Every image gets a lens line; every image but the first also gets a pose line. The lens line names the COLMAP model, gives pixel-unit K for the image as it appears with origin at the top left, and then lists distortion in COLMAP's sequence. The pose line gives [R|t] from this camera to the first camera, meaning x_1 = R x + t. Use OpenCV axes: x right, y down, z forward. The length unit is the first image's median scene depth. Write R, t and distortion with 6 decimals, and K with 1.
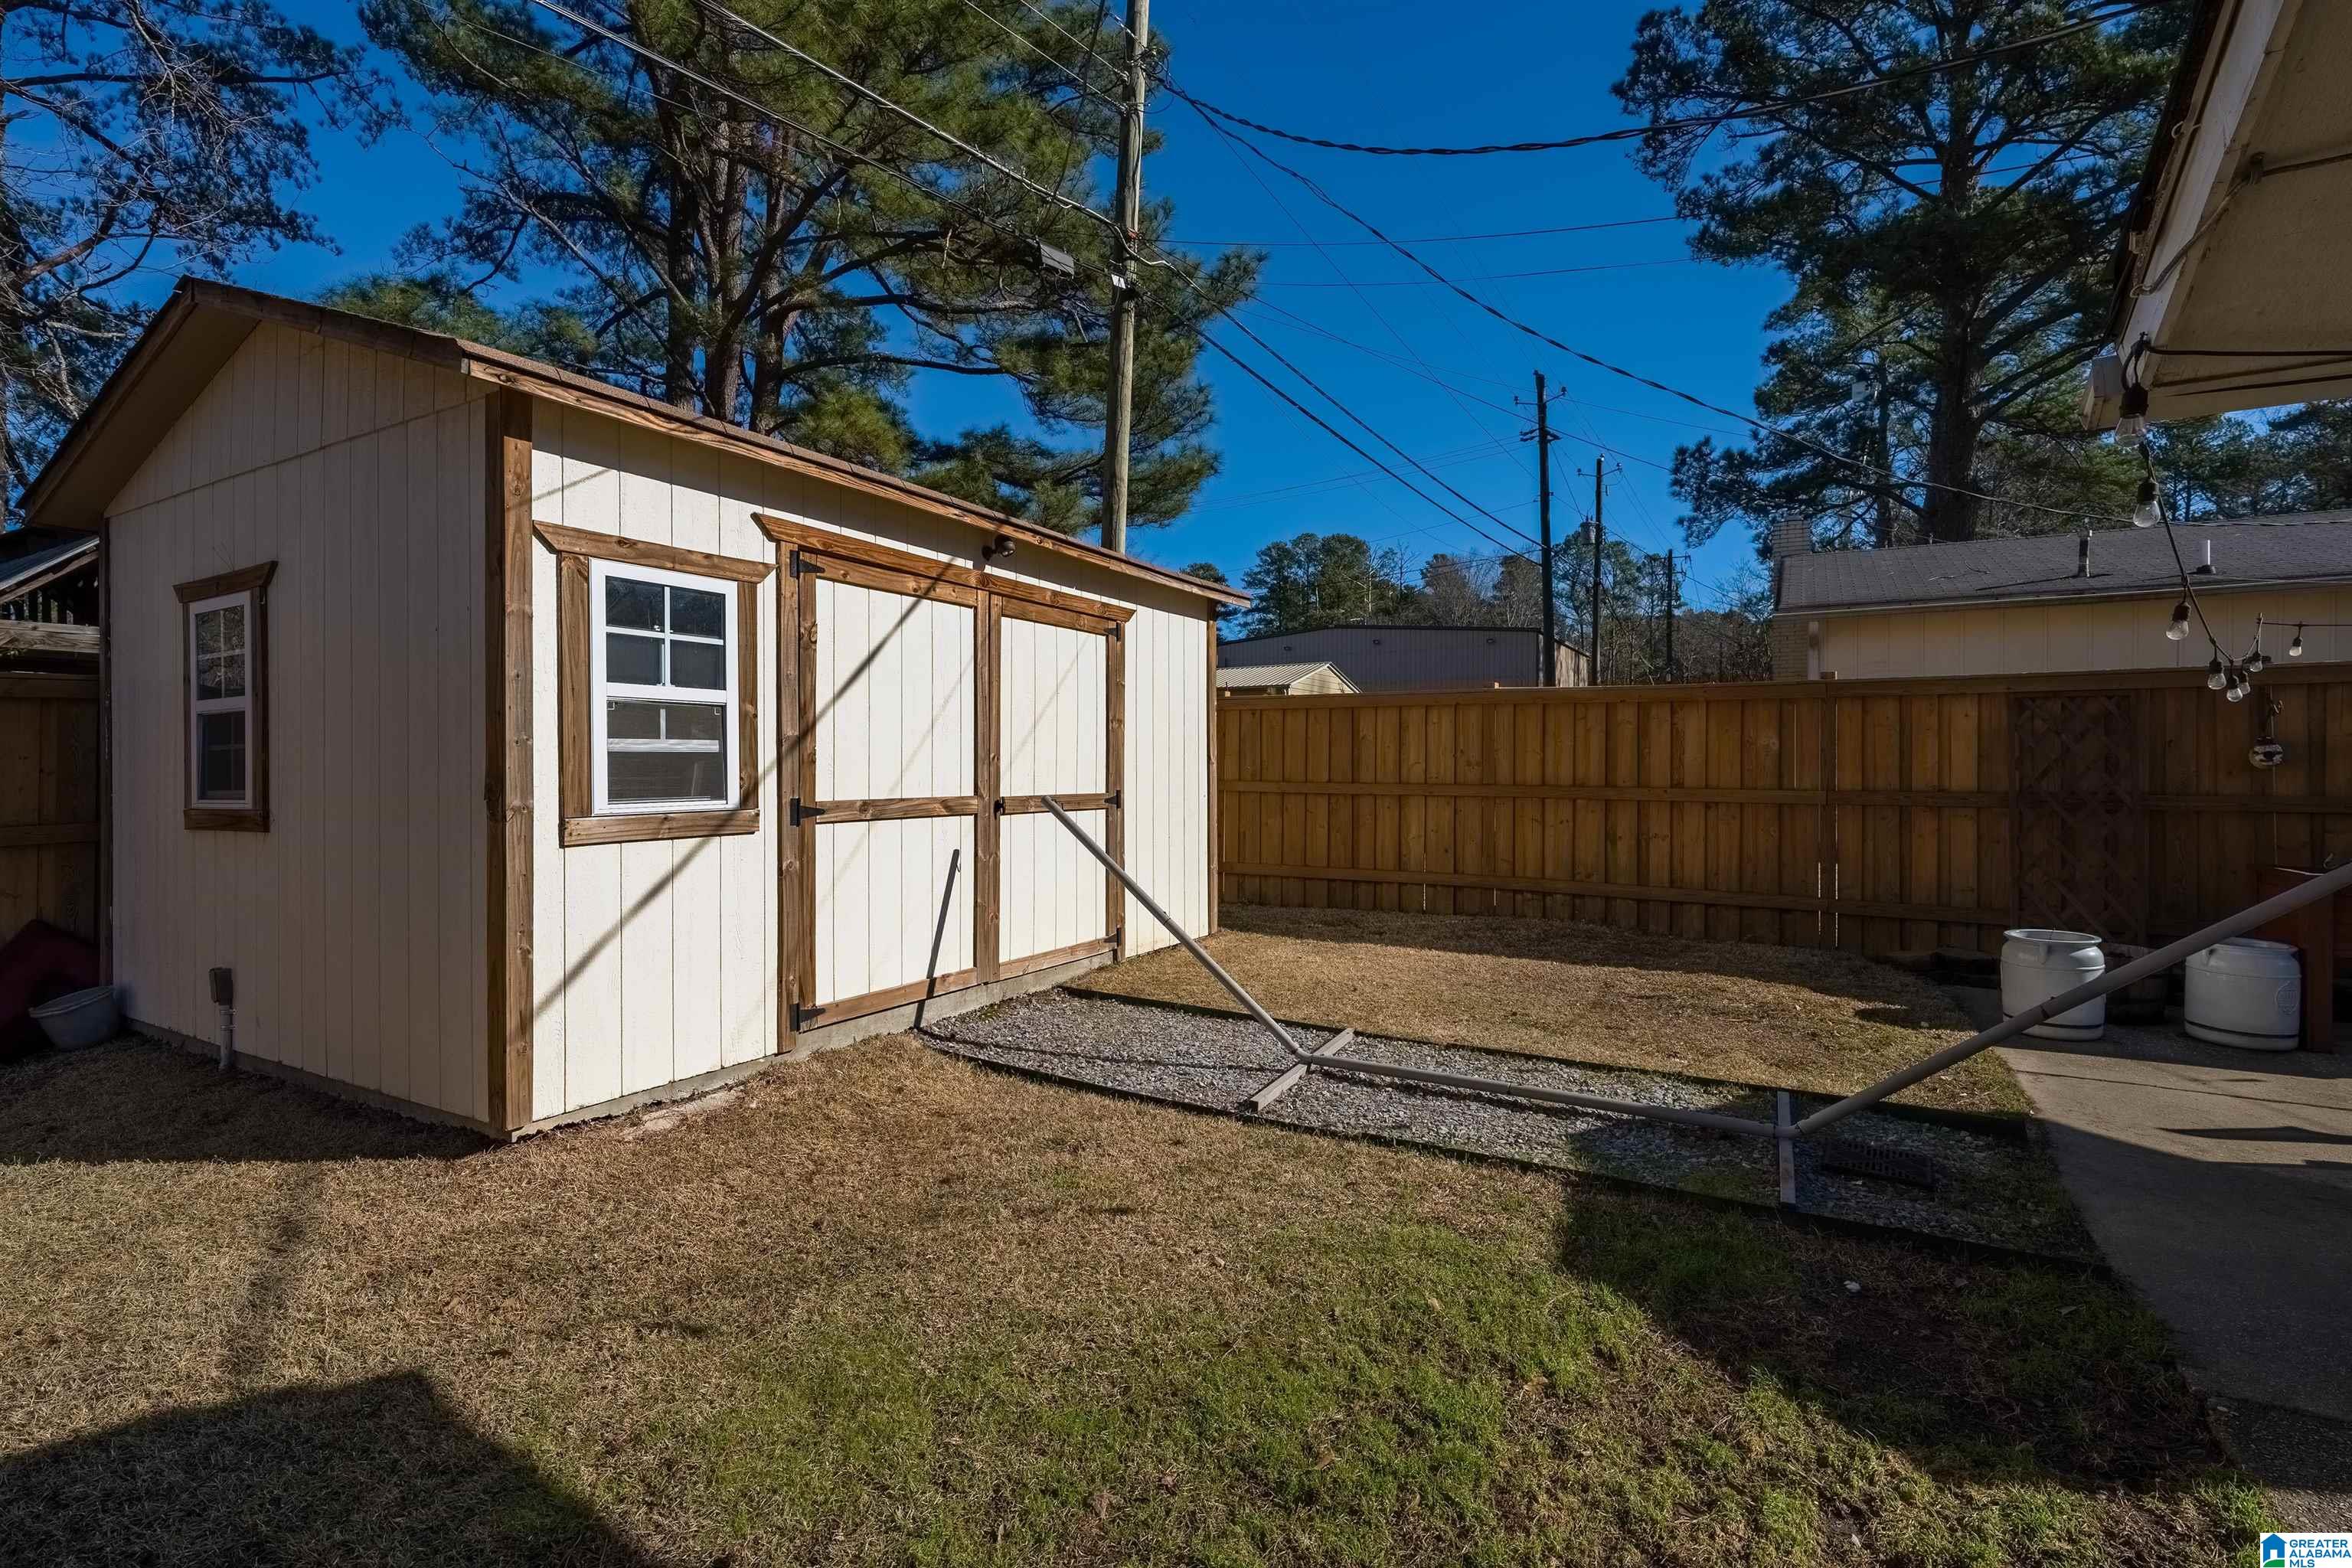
lens RADIAL K [[1066.2, 0, 1174.5], [0, 1066.2, 775.2], [0, 0, 1]] dist [-0.000910, -0.000092]
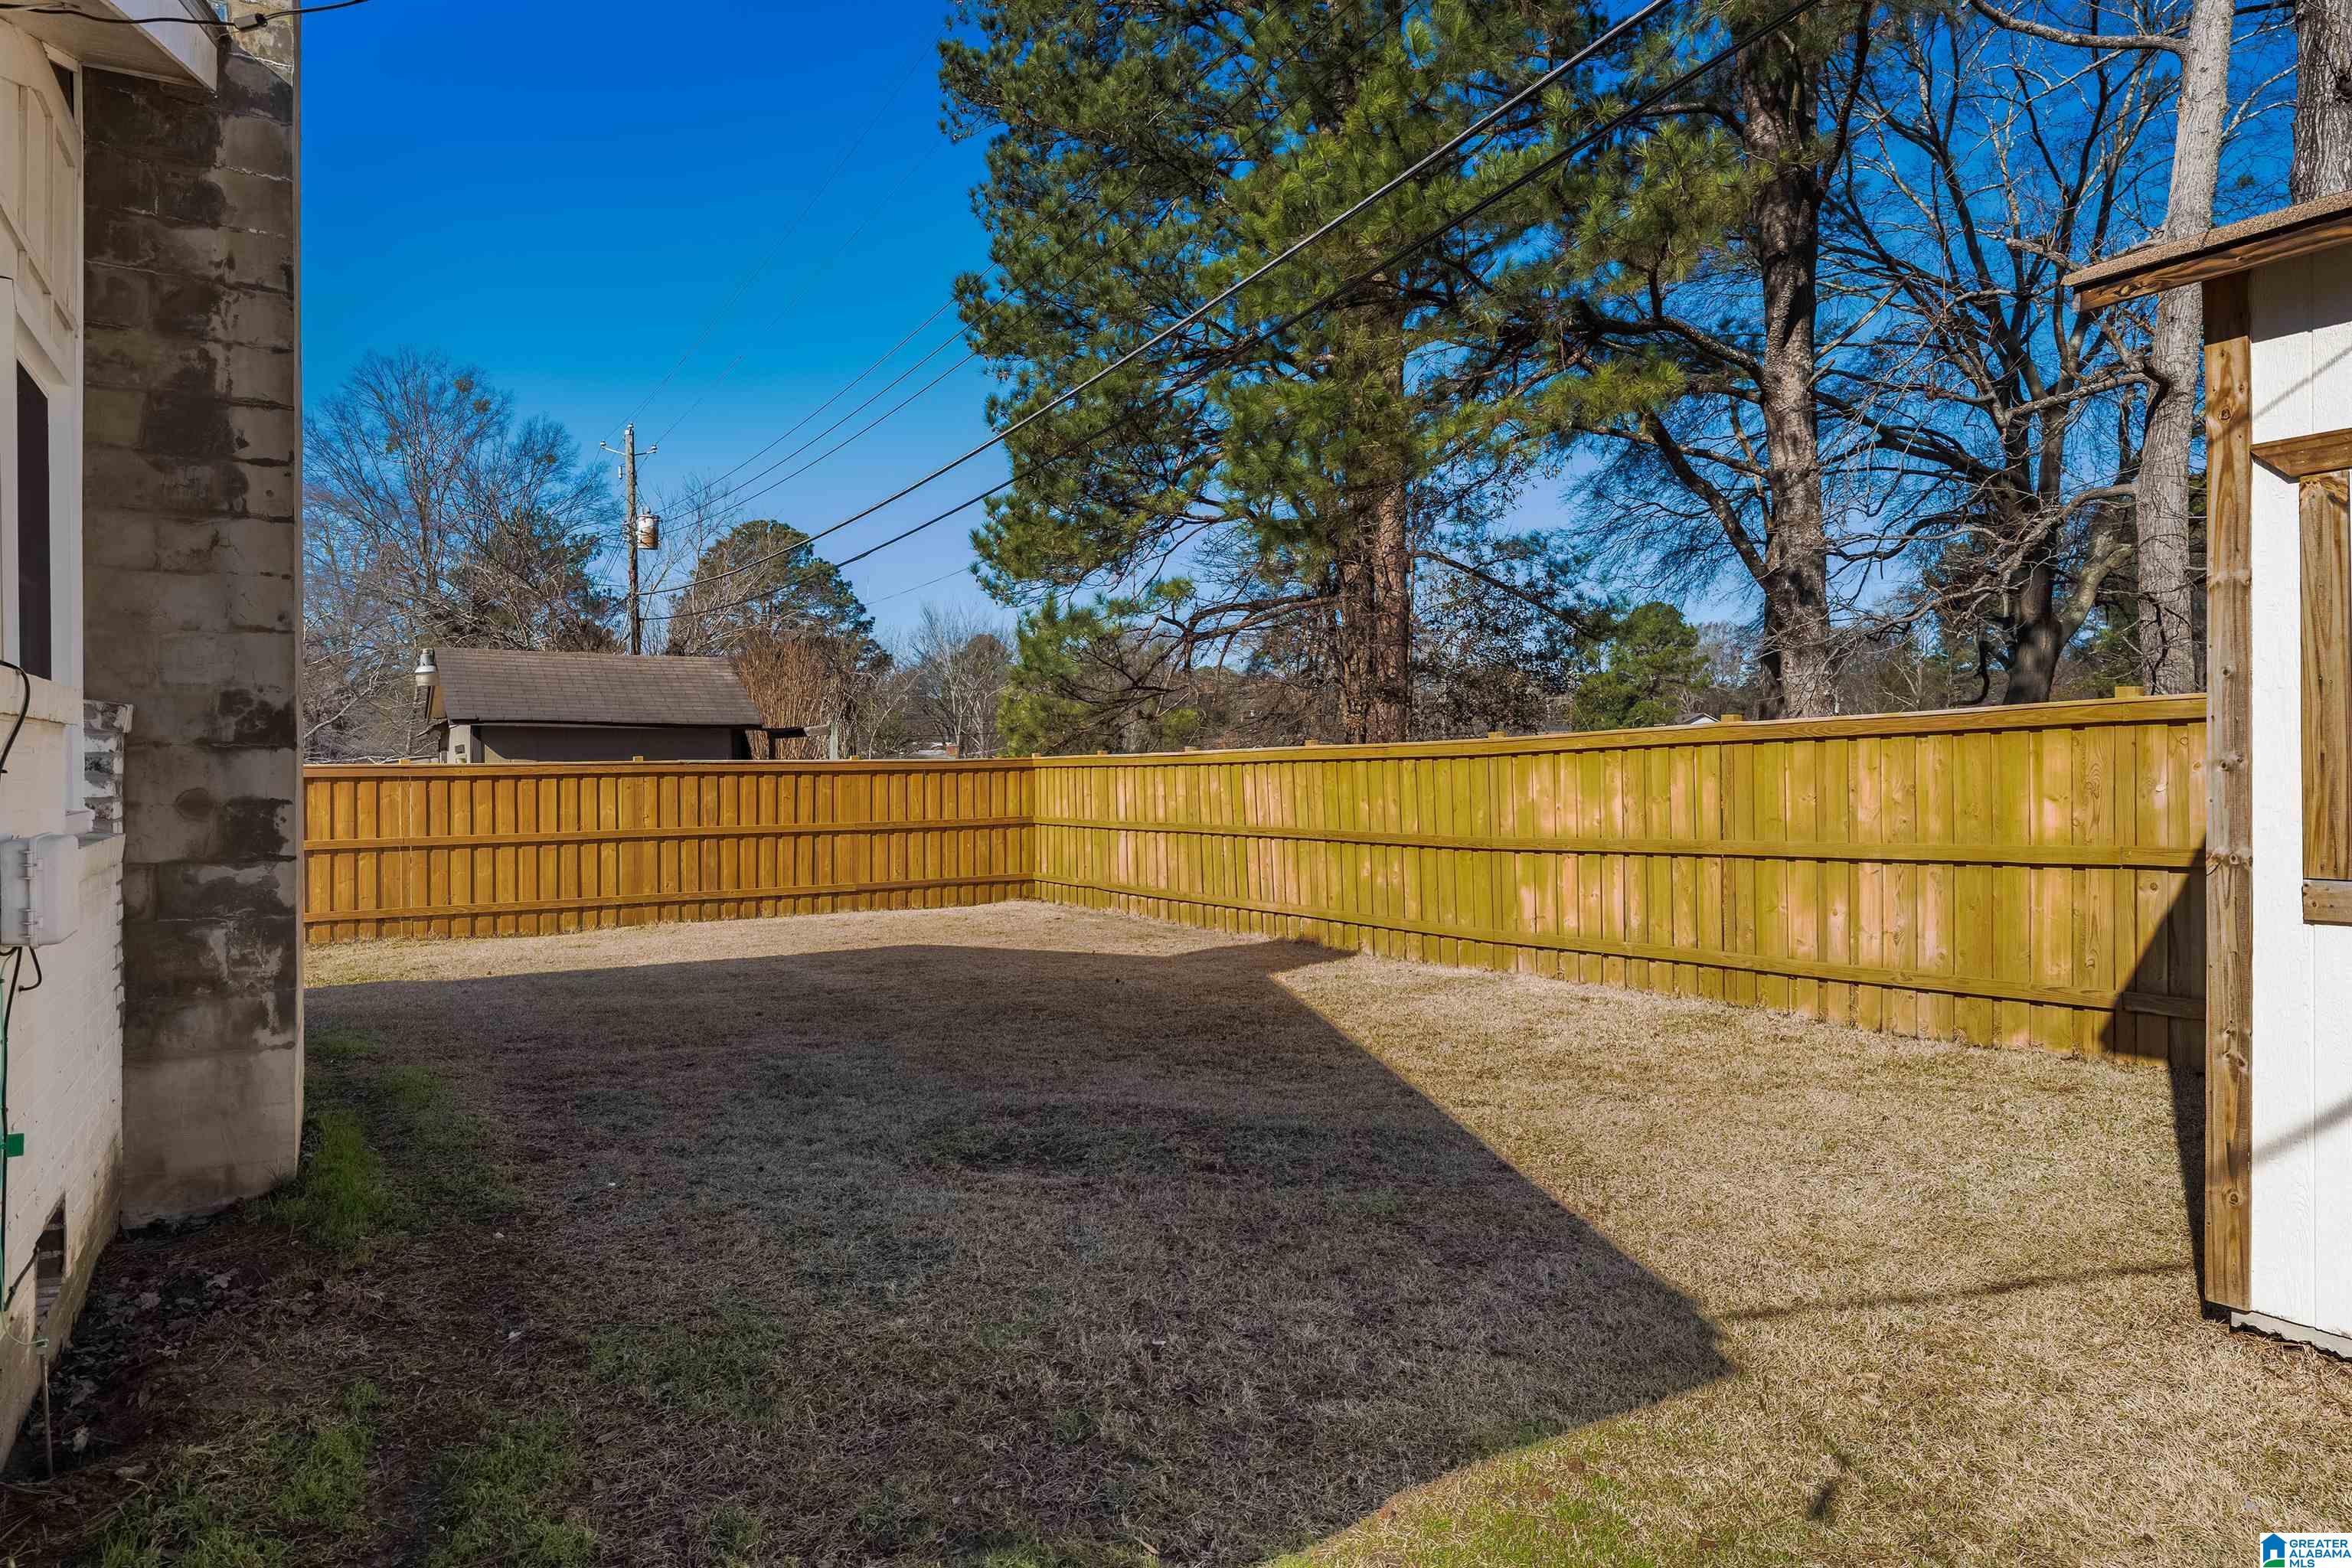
lens RADIAL K [[1419.9, 0, 1176.7], [0, 1419.9, 779.8], [0, 0, 1]] dist [-0.002833, -0.000428]
pose [[-0.496080, 0.005865, -0.868257, 0.415303], [0.004169, 0.999982, 0.004373, -0.021012], [0.868267, -0.001451, -0.496095, 0.642929]]
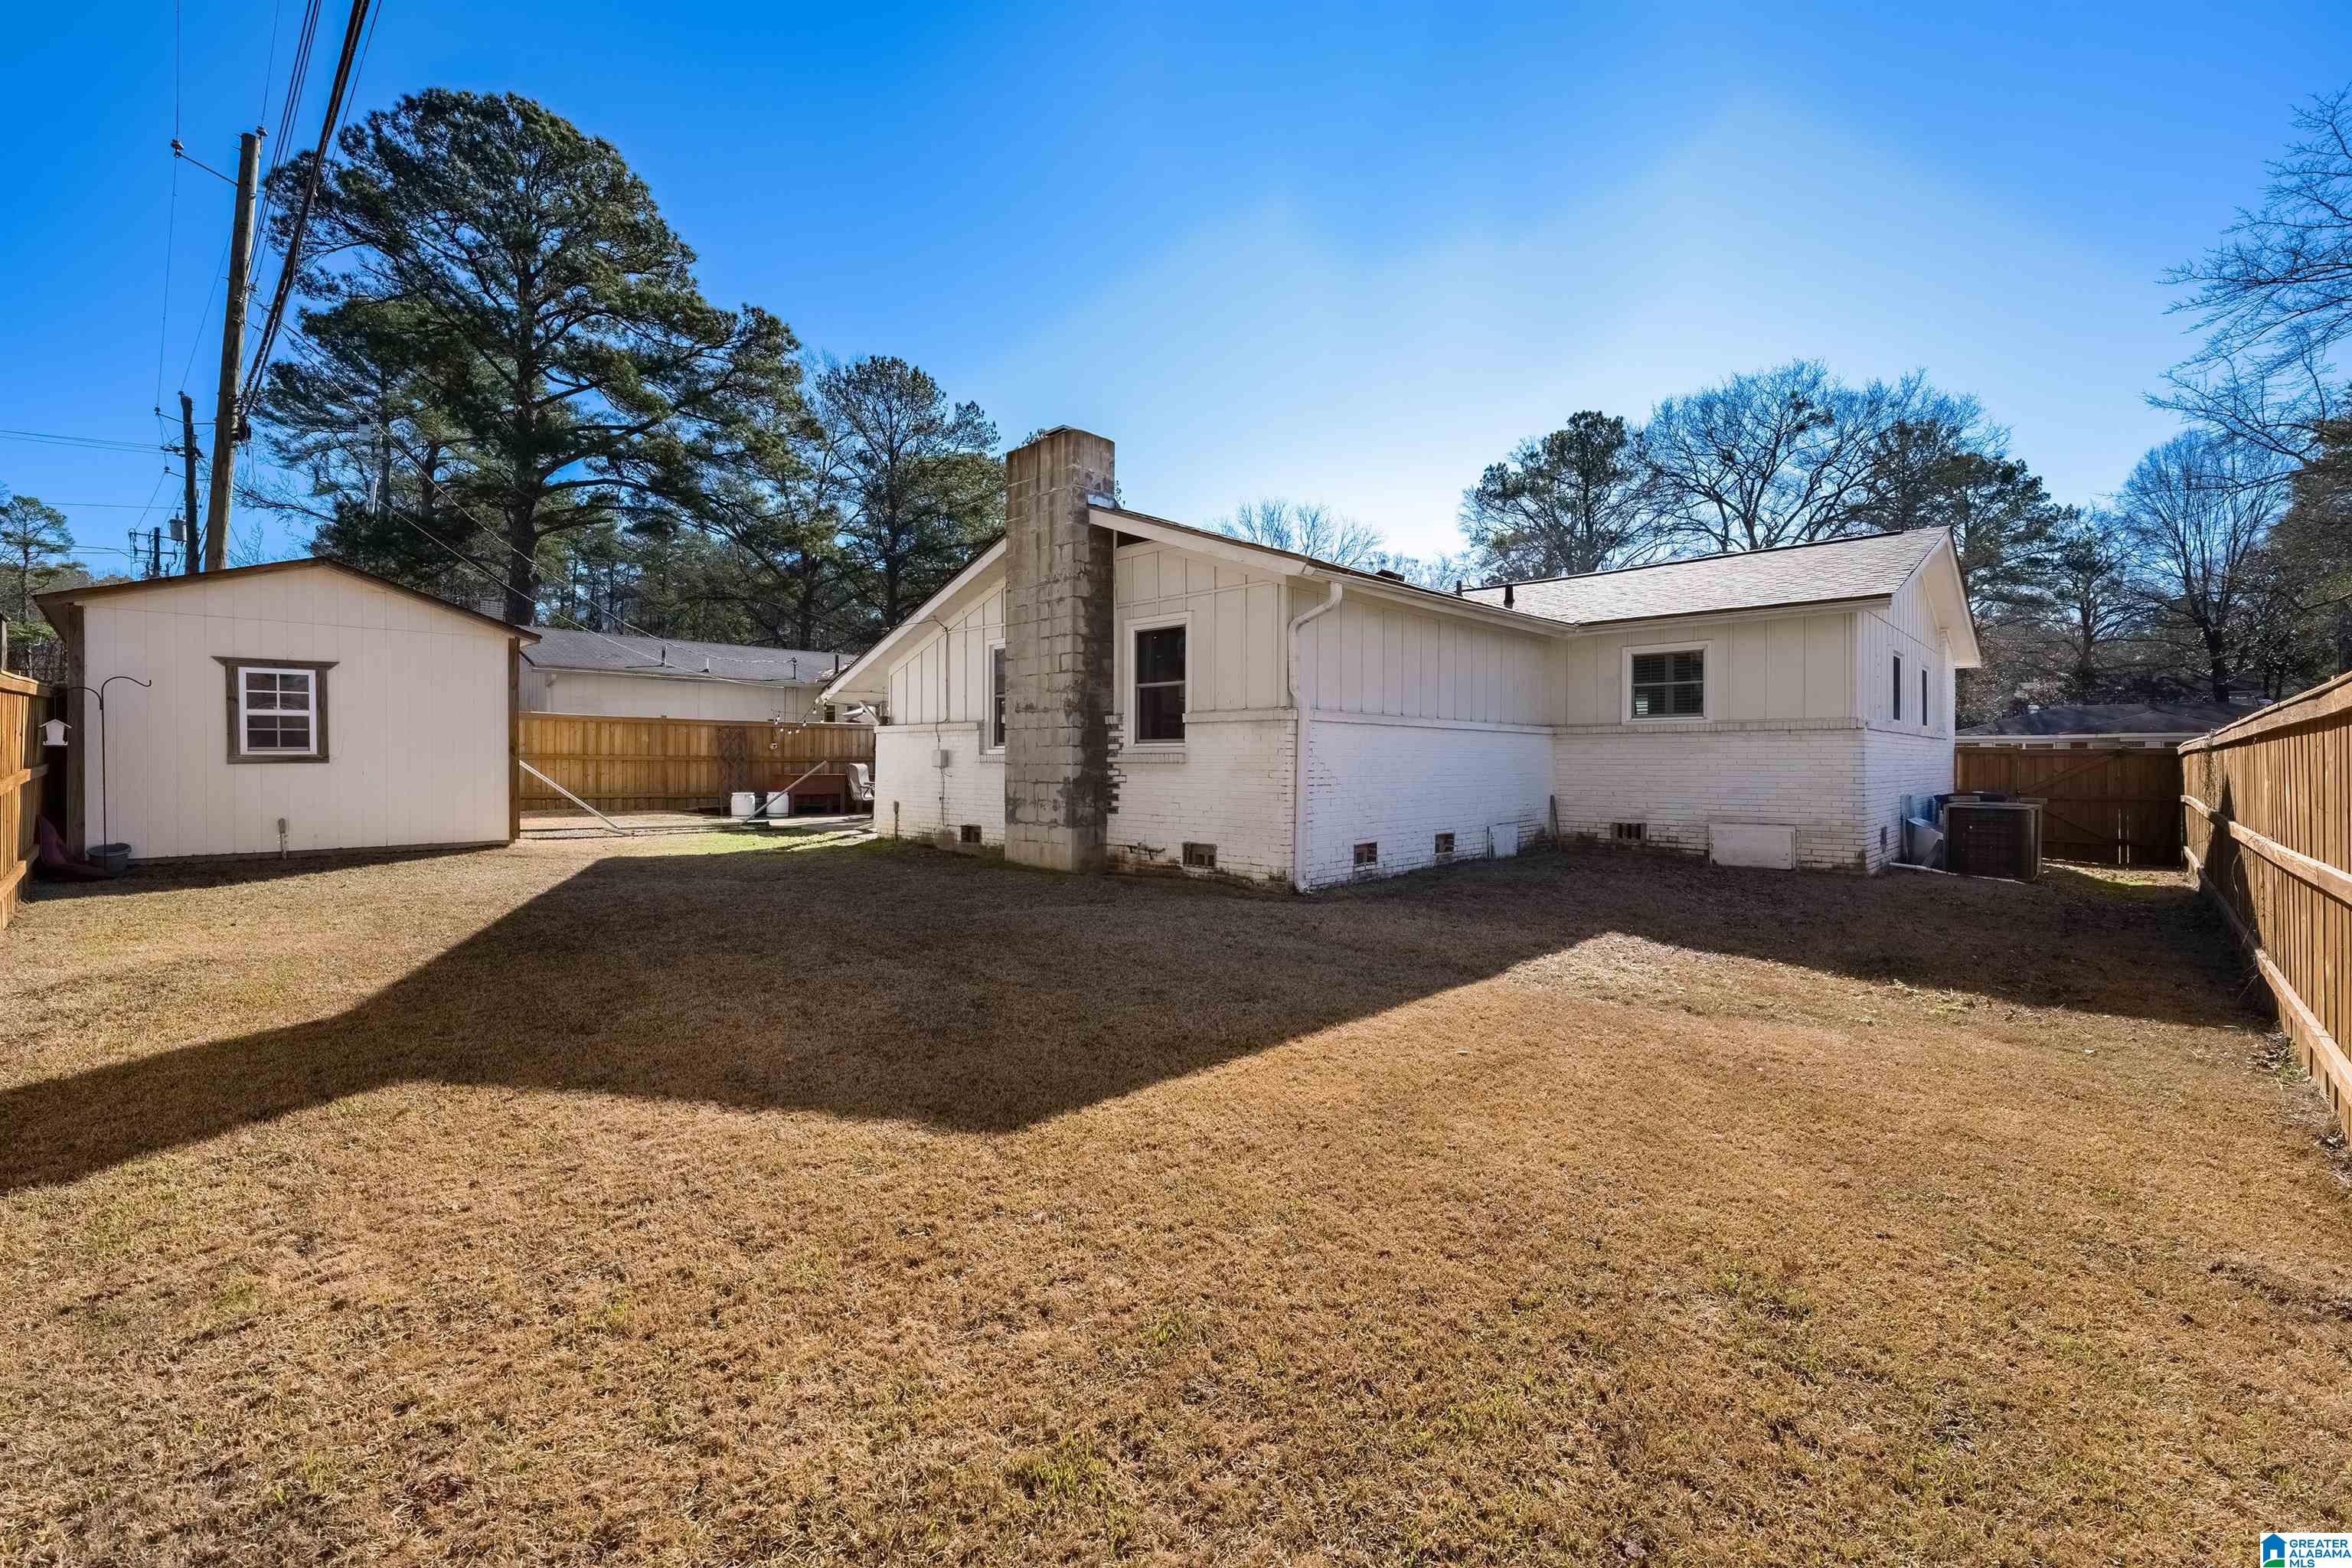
lens RADIAL K [[985.6, 0, 1174.2], [0, 985.6, 770.1], [0, 0, 1]] dist [-0.000407, -0.000025]
pose [[0.235517, -0.007977, 0.971838, -1.757772], [0.001146, 0.999968, 0.007930, 0.035269], [-0.971870, -0.000754, 0.235518, -1.031455]]
